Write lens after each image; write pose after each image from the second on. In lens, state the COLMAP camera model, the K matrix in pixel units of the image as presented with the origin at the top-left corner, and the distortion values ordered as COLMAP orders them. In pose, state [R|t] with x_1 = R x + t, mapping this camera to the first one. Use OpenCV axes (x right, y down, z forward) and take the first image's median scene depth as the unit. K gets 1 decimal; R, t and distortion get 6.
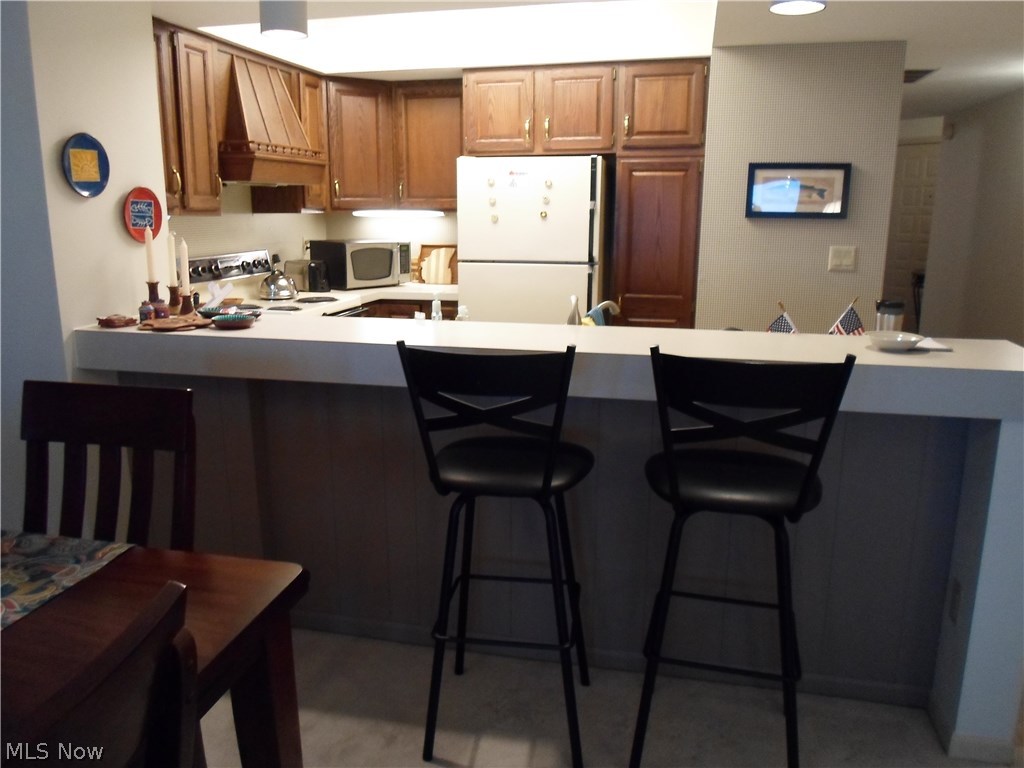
lens RADIAL K [[820.7, 0, 512.0], [0, 820.7, 384.0], [0, 0, 1]] dist [-0.002088, -0.009784]
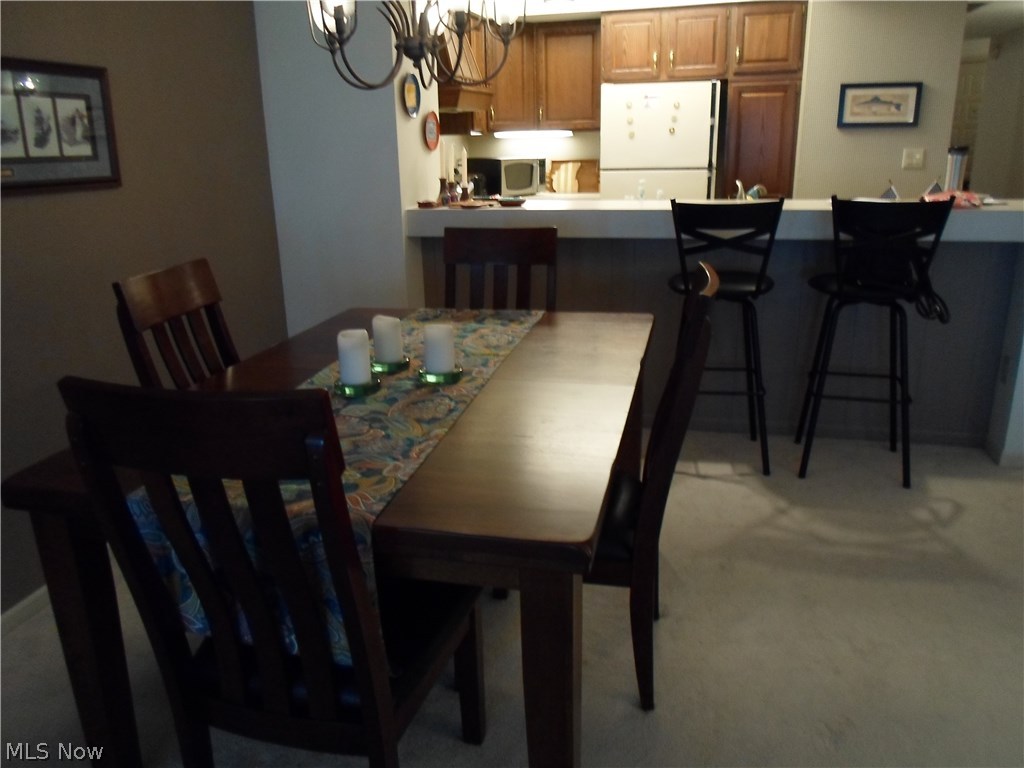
lens RADIAL K [[838.1, 0, 512.0], [0, 838.1, 384.0], [0, 0, 1]] dist [-0.005637, 0.003296]
pose [[0.999649, -0.018356, -0.019103, -0.184735], [0.019699, 0.997158, 0.072712, 0.081510], [0.017714, -0.073062, 0.997170, -0.304644]]
